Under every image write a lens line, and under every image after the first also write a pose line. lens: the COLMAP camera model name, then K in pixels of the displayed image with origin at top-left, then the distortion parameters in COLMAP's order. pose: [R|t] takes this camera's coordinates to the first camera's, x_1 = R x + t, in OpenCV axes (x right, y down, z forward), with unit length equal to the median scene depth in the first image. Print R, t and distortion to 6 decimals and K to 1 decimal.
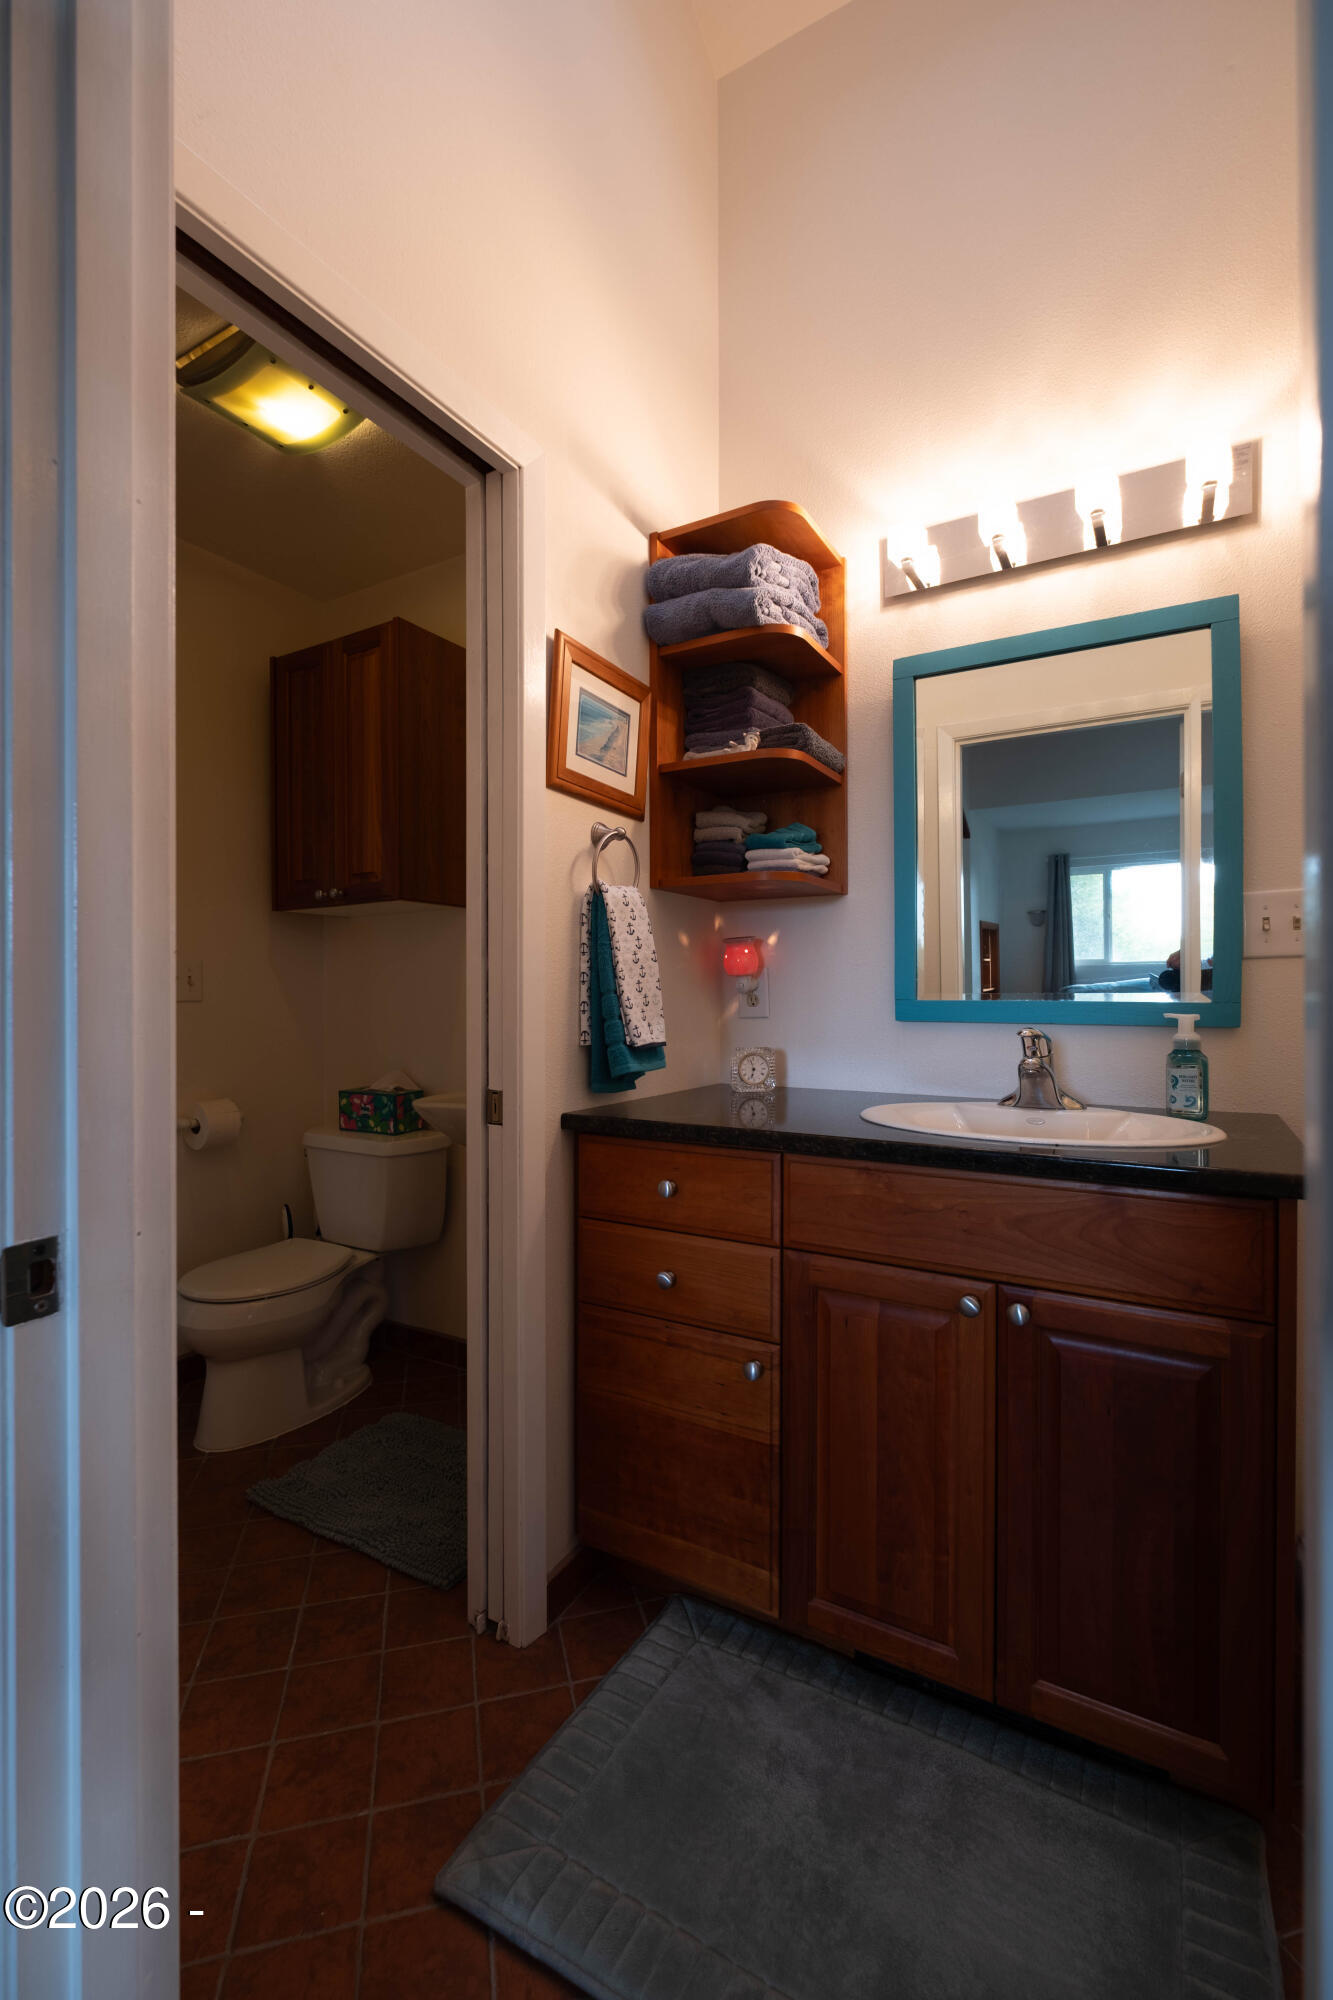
lens RADIAL K [[879.5, 0, 655.1], [0, 879.5, 1005.3], [0, 0, 1]] dist [-0.003667, -0.000403]
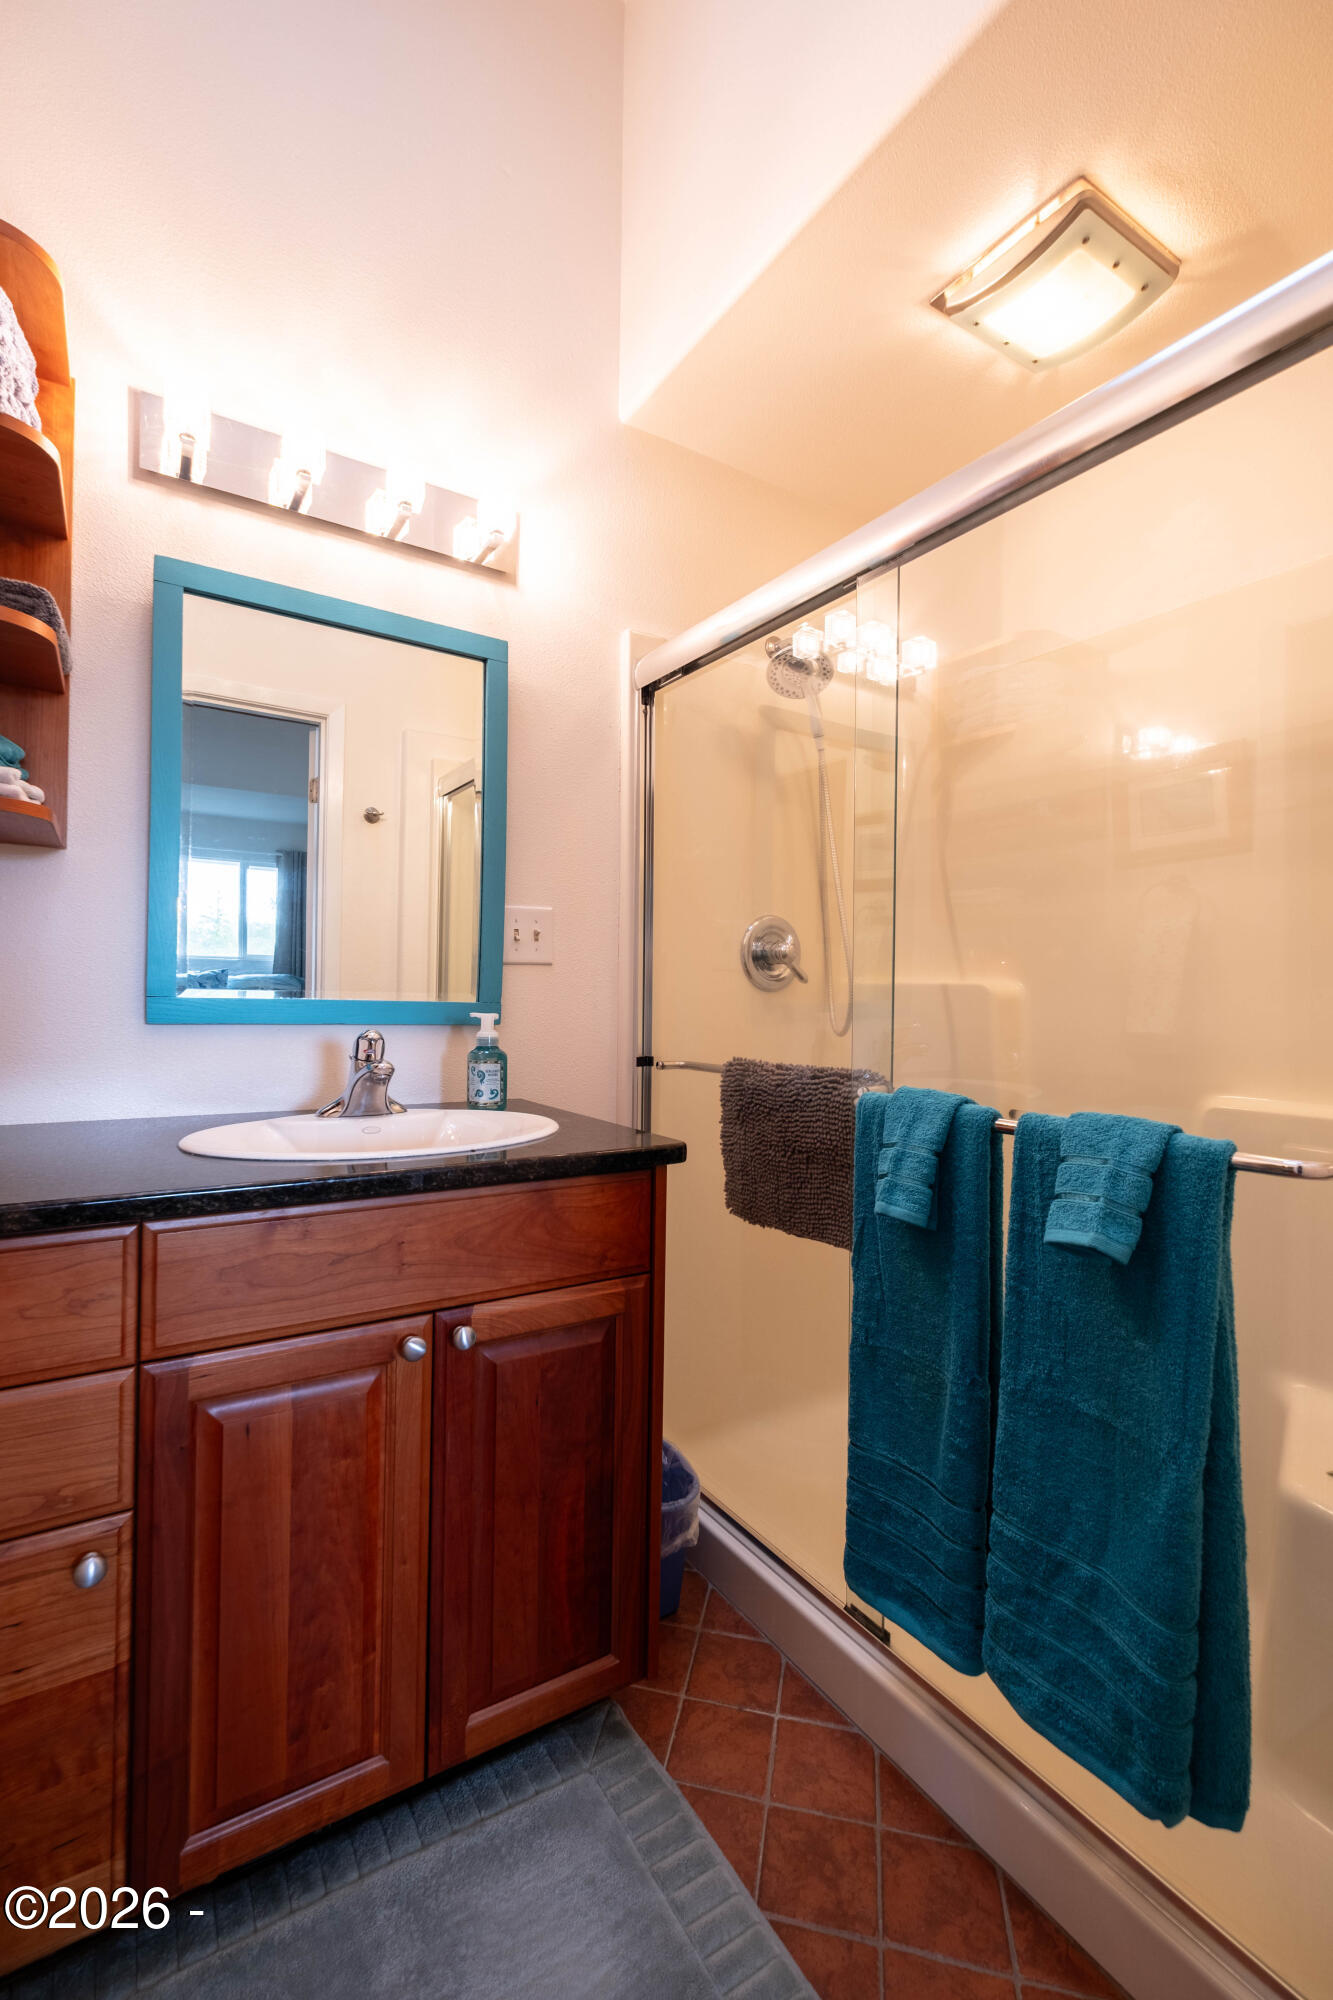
lens RADIAL K [[879.5, 0, 670.4], [0, 879.5, 1001.1], [0, 0, 1]] dist [-0.003667, -0.000403]
pose [[0.450621, 0.003942, 0.892707, -0.273178], [-0.004207, 0.999989, -0.002292, -0.003640], [-0.892705, -0.002723, 0.450632, 0.328493]]
